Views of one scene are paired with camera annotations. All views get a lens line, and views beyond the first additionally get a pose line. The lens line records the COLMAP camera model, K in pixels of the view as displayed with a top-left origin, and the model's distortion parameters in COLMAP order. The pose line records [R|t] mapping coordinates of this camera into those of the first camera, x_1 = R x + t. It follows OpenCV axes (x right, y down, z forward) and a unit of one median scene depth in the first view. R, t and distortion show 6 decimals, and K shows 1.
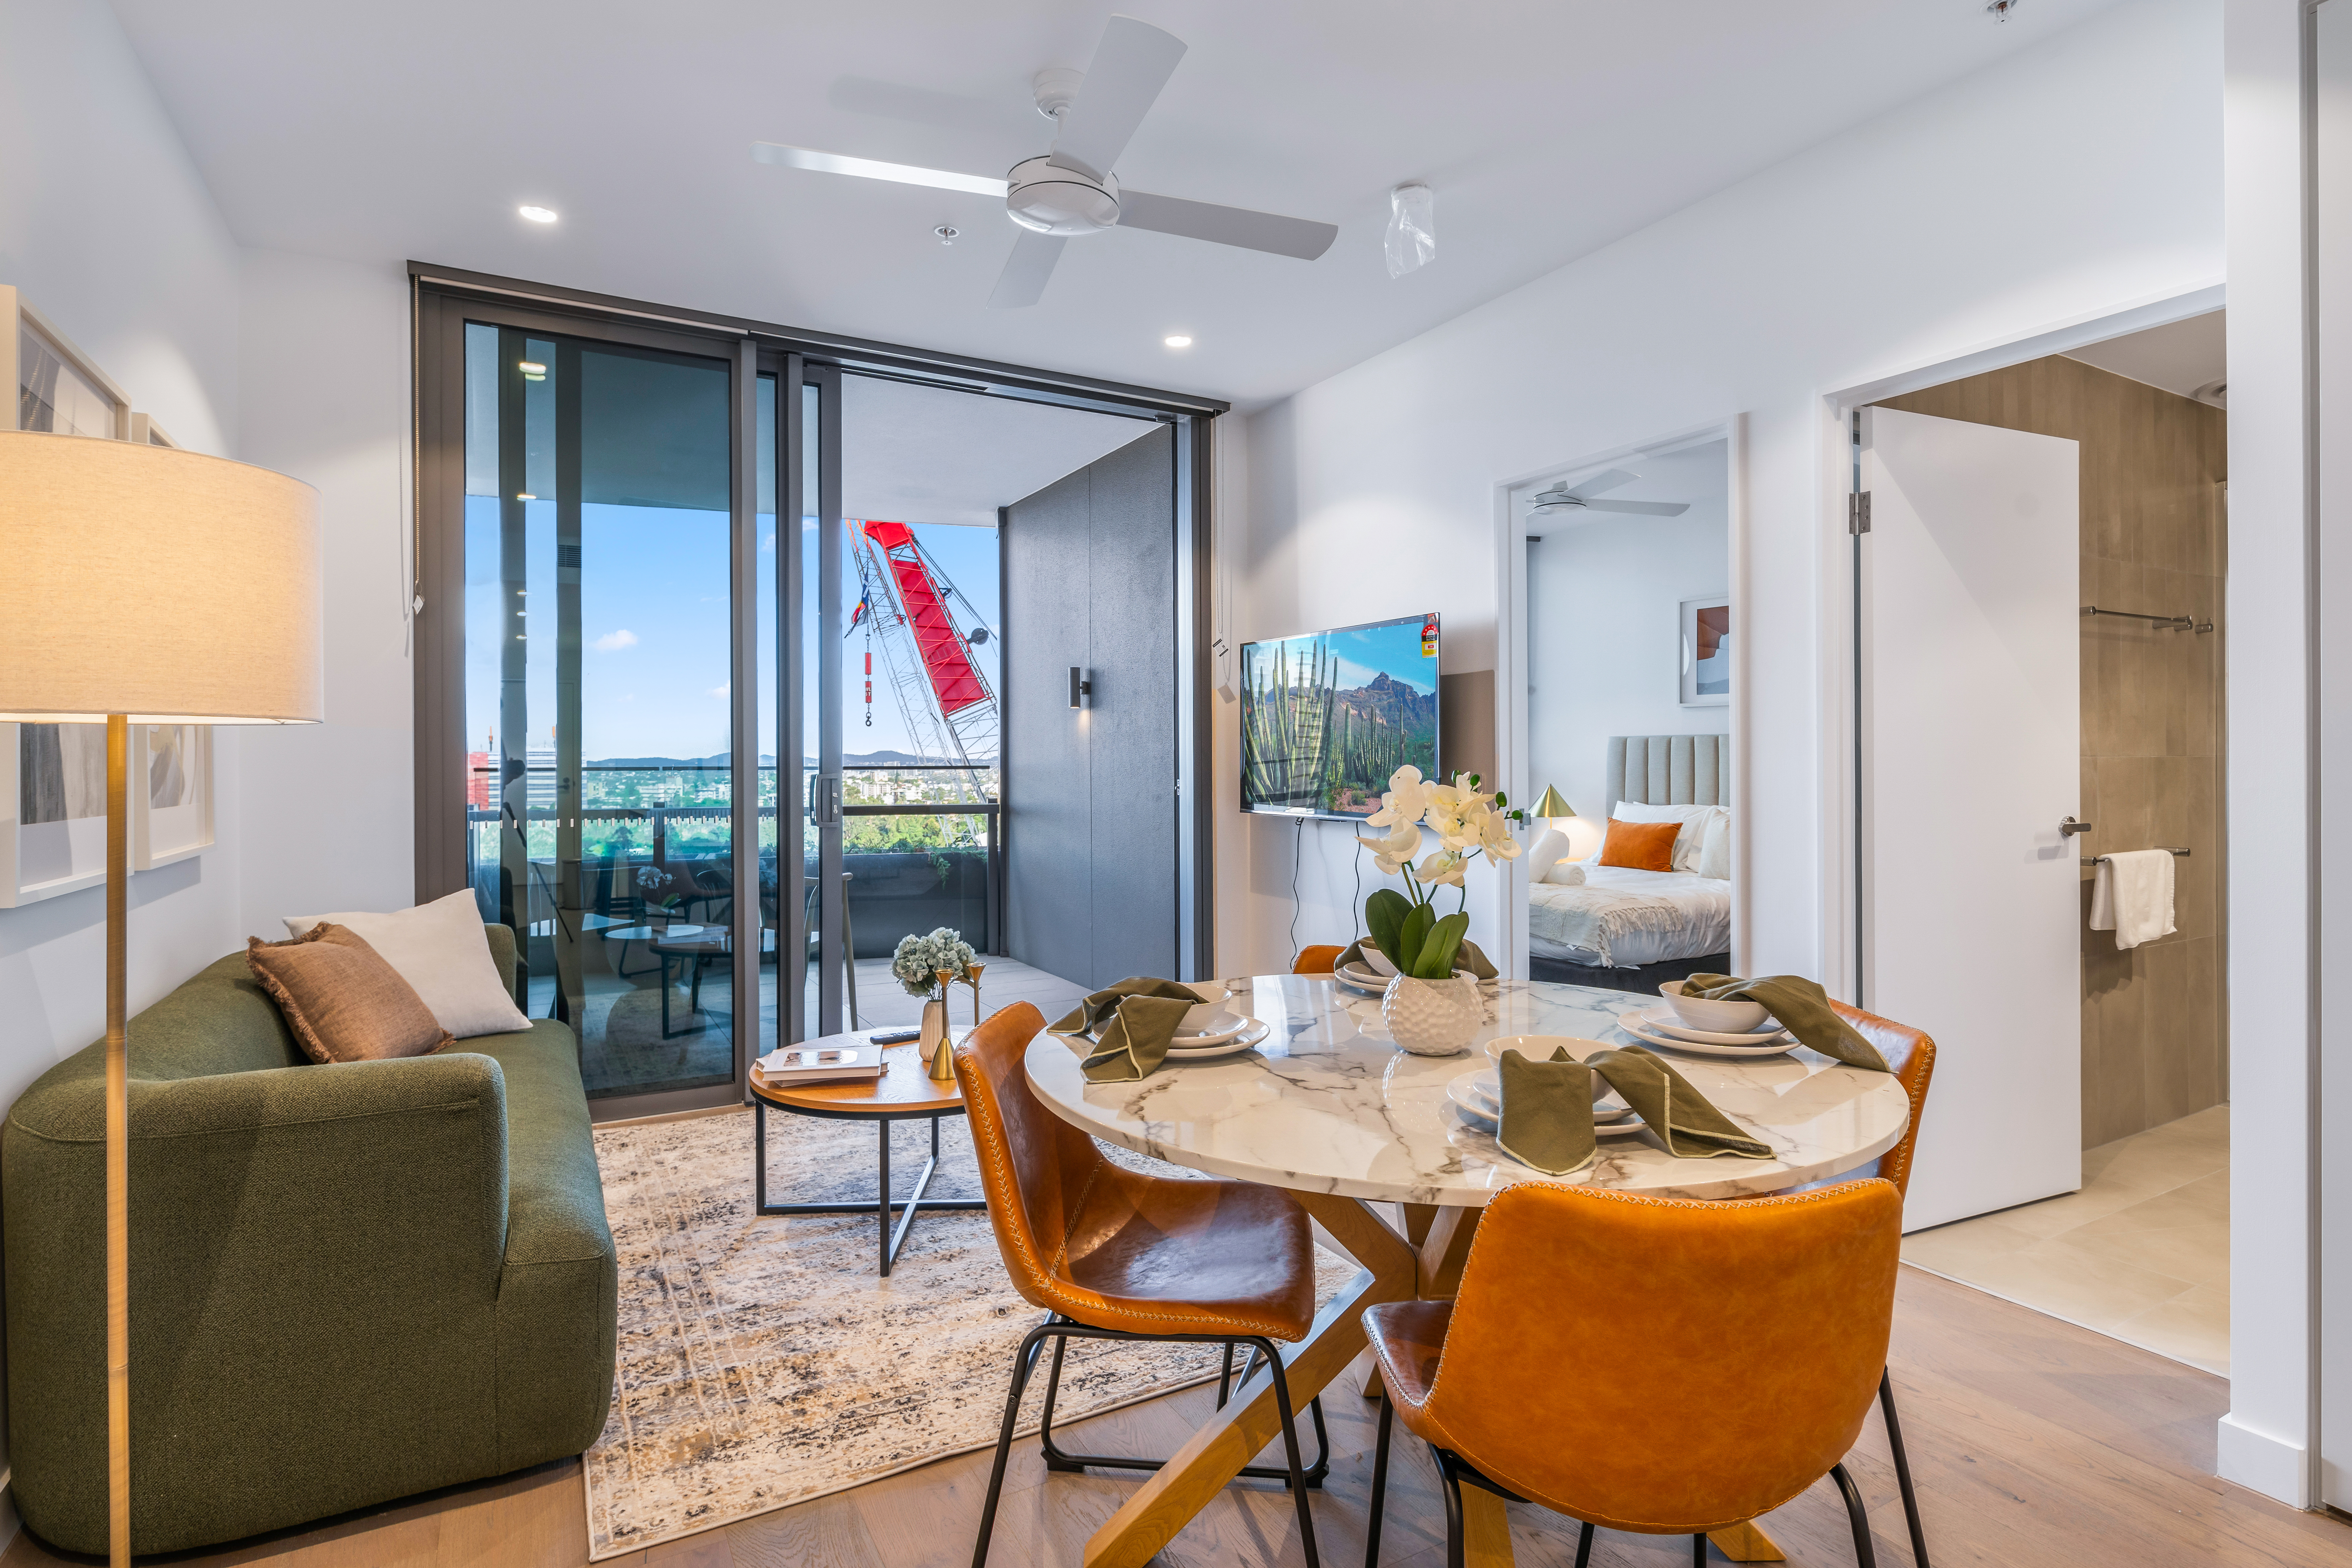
lens RADIAL K [[1217.2, 0, 1182.2], [0, 1217.2, 757.0], [0, 0, 1]] dist [-0.002479, 0.000003]
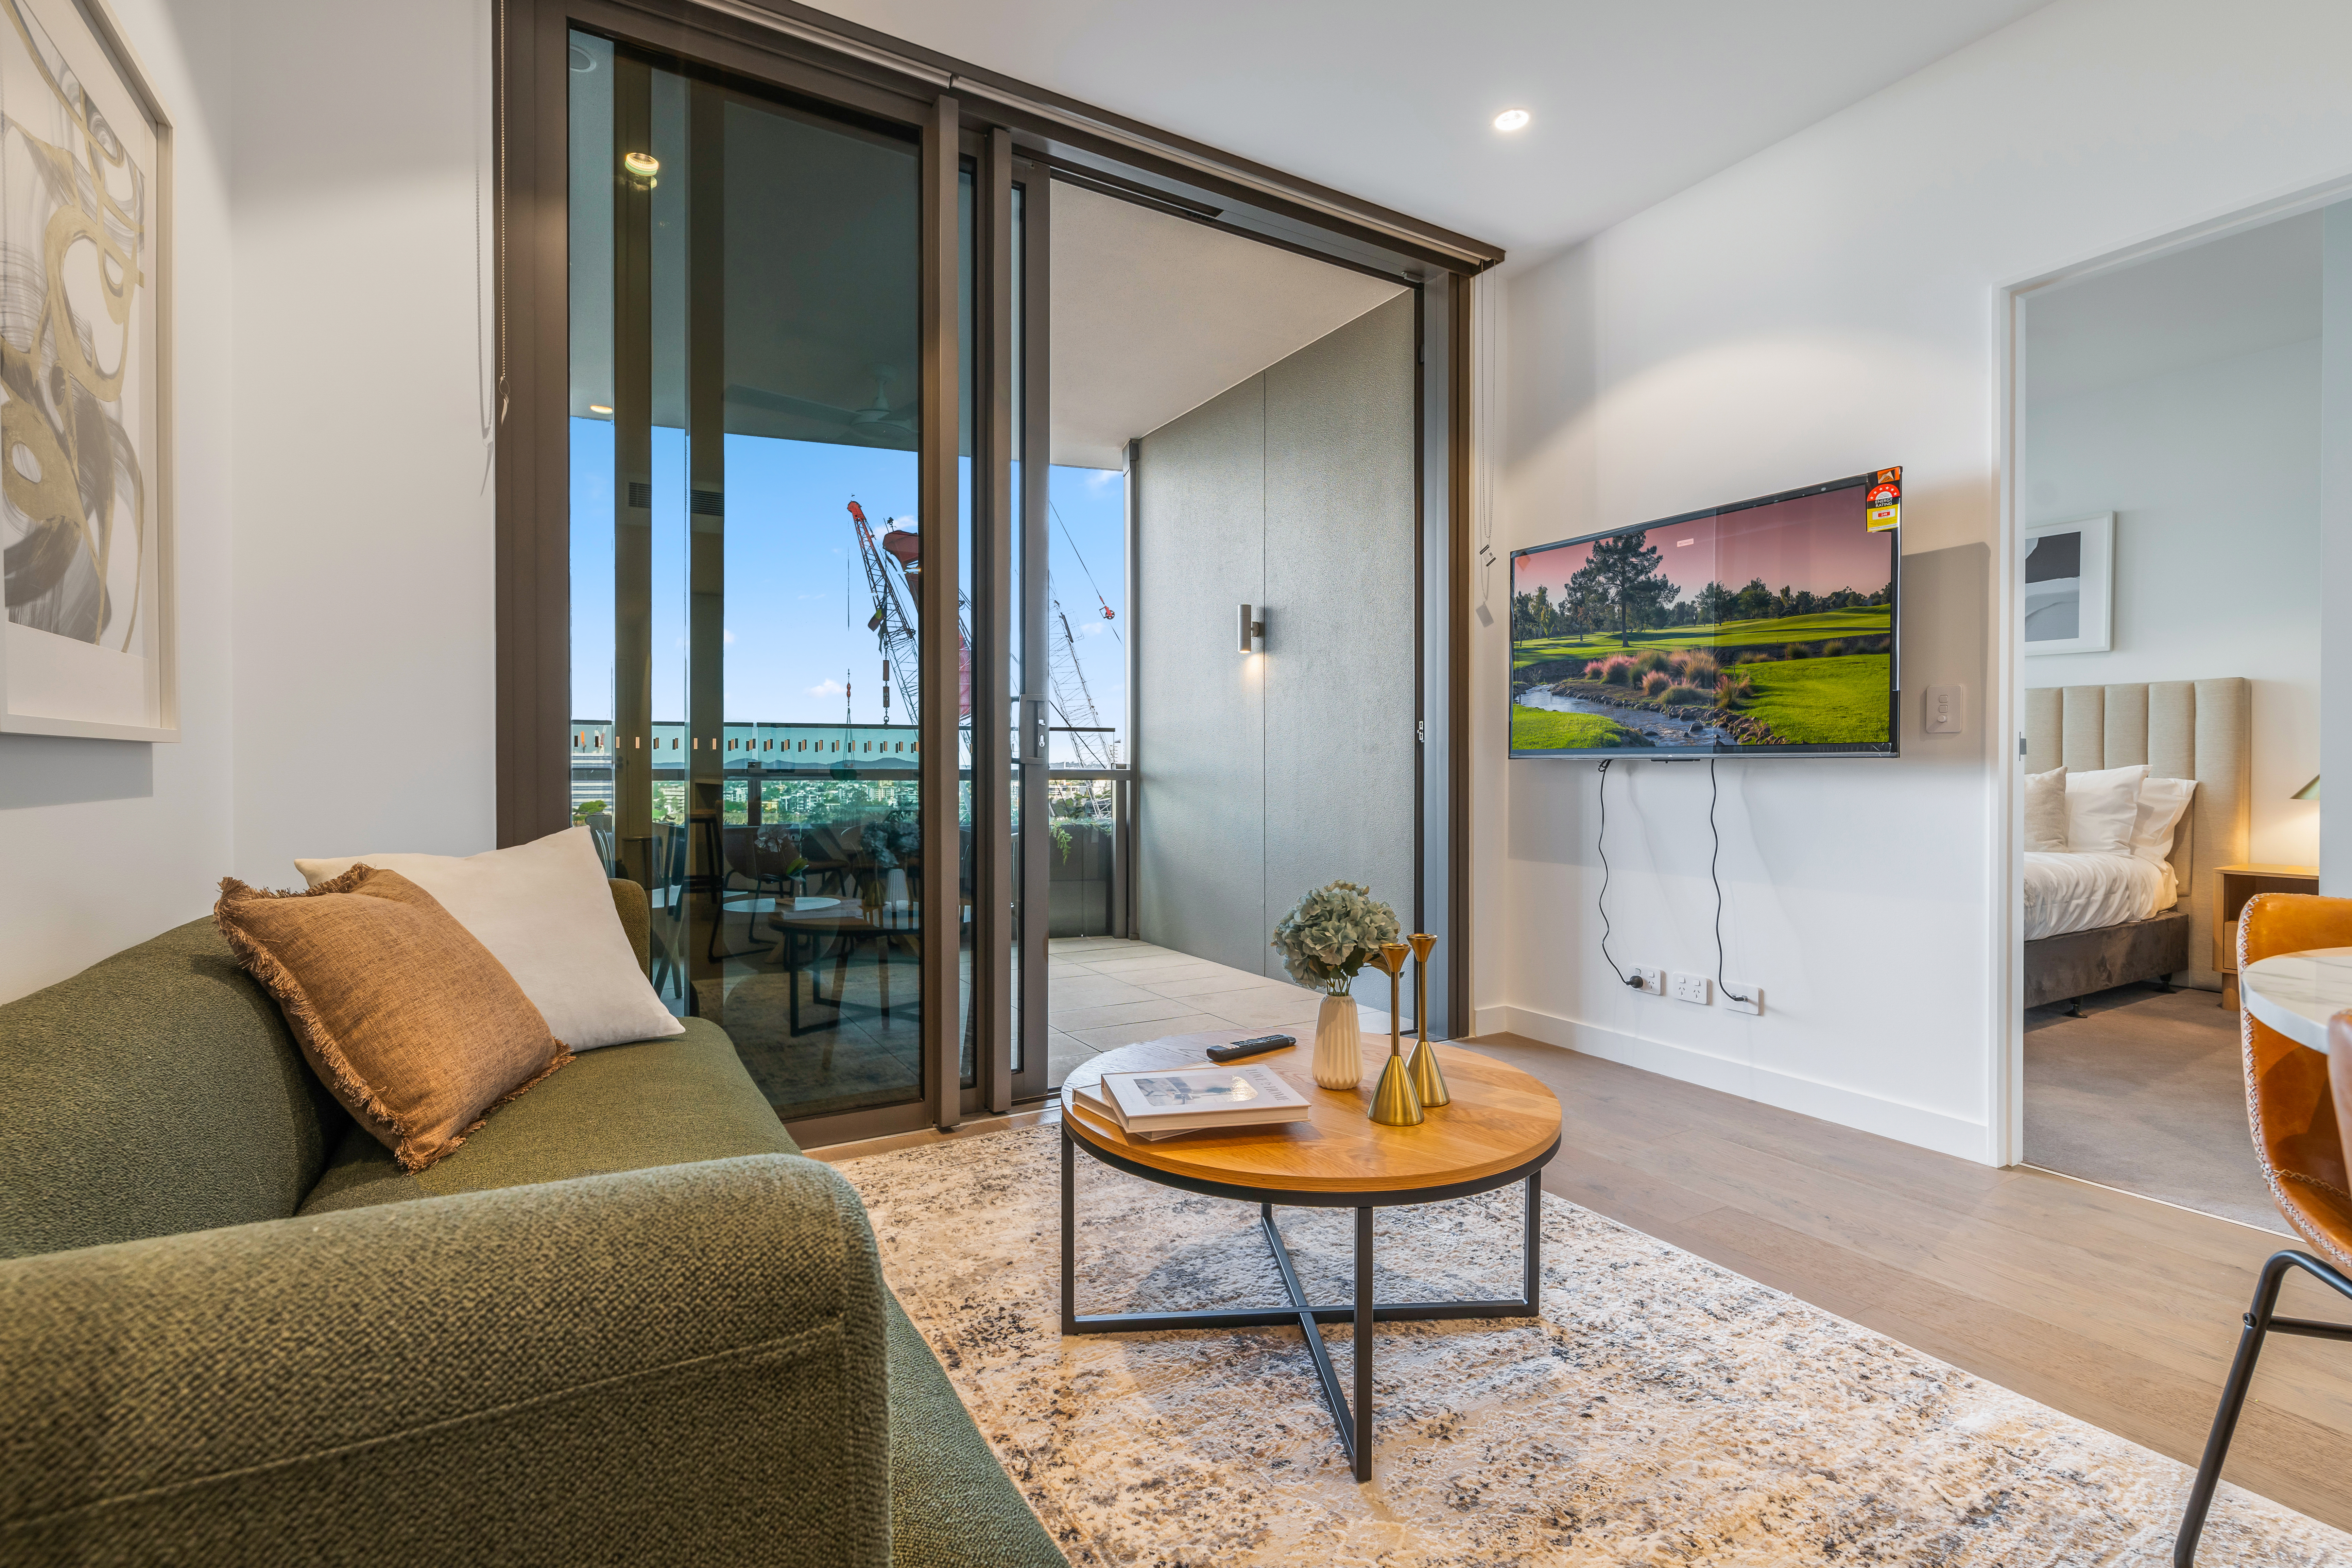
lens RADIAL K [[1095.0, 0, 1177.9], [0, 1095.0, 774.0], [0, 0, 1]] dist [-0.001437, -0.000543]
pose [[0.999726, 0.006137, 0.022604, -0.193754], [-0.006290, 0.999958, 0.006691, 0.052809], [-0.022562, -0.006831, 0.999722, 0.276946]]
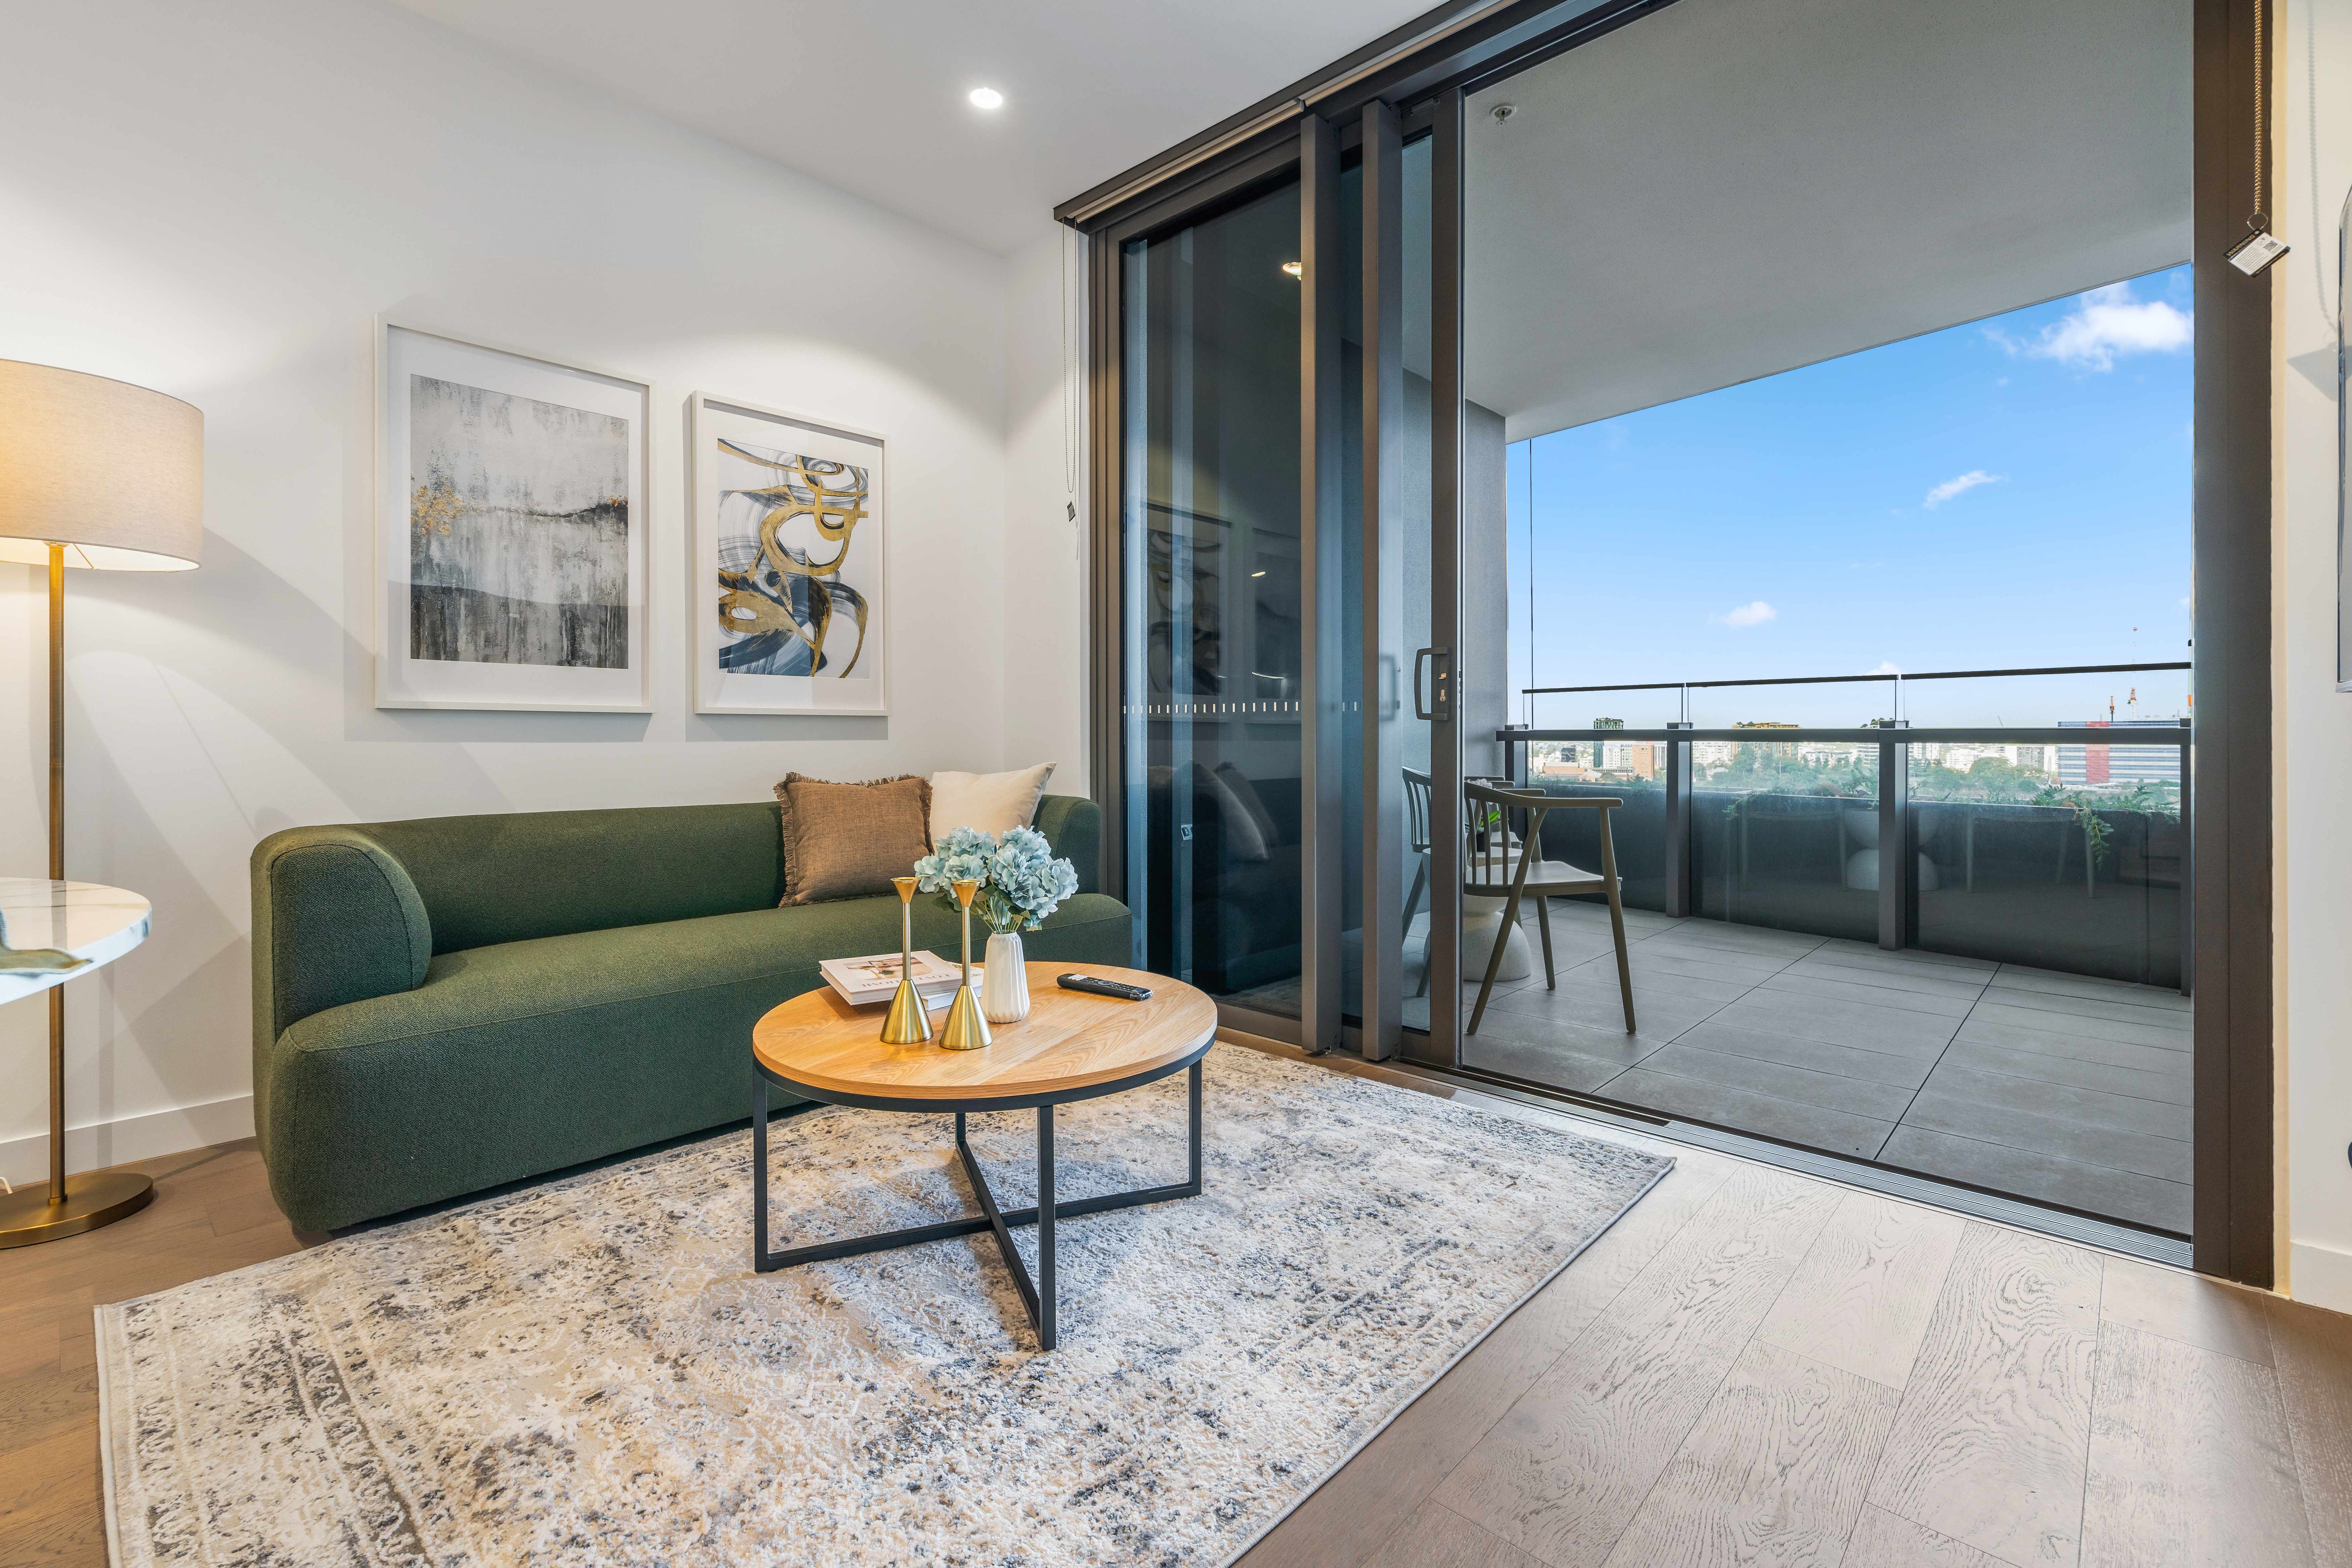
lens RADIAL K [[1040.6, 0, 1174.8], [0, 1040.6, 737.7], [0, 0, 1]] dist [-0.001645, -0.000504]
pose [[0.301194, 0.006345, -0.953542, 0.239058], [0.001068, 0.999975, 0.006992, 0.057495], [0.953562, -0.003125, 0.301179, 0.591337]]
